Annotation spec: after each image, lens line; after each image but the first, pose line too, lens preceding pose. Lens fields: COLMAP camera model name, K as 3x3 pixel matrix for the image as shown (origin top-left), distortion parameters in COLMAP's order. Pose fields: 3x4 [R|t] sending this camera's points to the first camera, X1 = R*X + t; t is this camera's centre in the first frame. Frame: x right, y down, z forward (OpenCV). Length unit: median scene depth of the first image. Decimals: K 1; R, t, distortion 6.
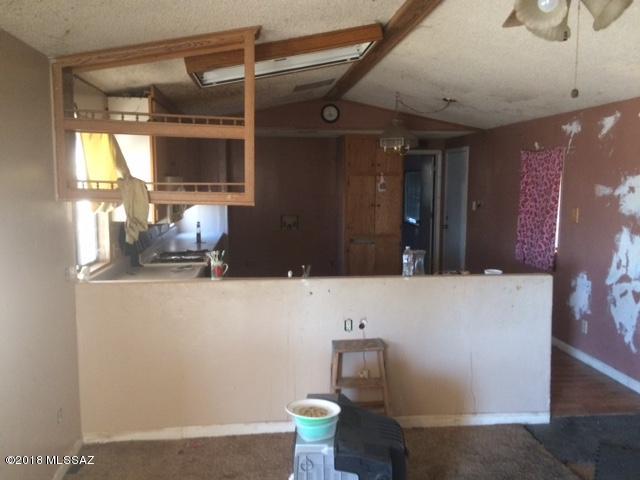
lens RADIAL K [[549.9, 0, 320.0], [0, 549.9, 240.0], [0, 0, 1]] dist [0.086556, -0.120279]
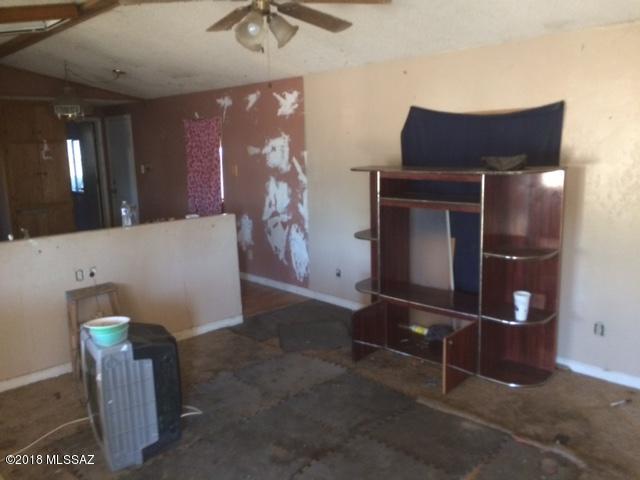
lens RADIAL K [[549.9, 0, 320.0], [0, 549.9, 240.0], [0, 0, 1]] dist [0.086556, -0.120279]
pose [[0.797184, -0.127006, 0.590226, -0.170402], [0.094034, 0.991812, 0.086414, 0.024383], [-0.596368, -0.013386, 0.802599, -0.155844]]
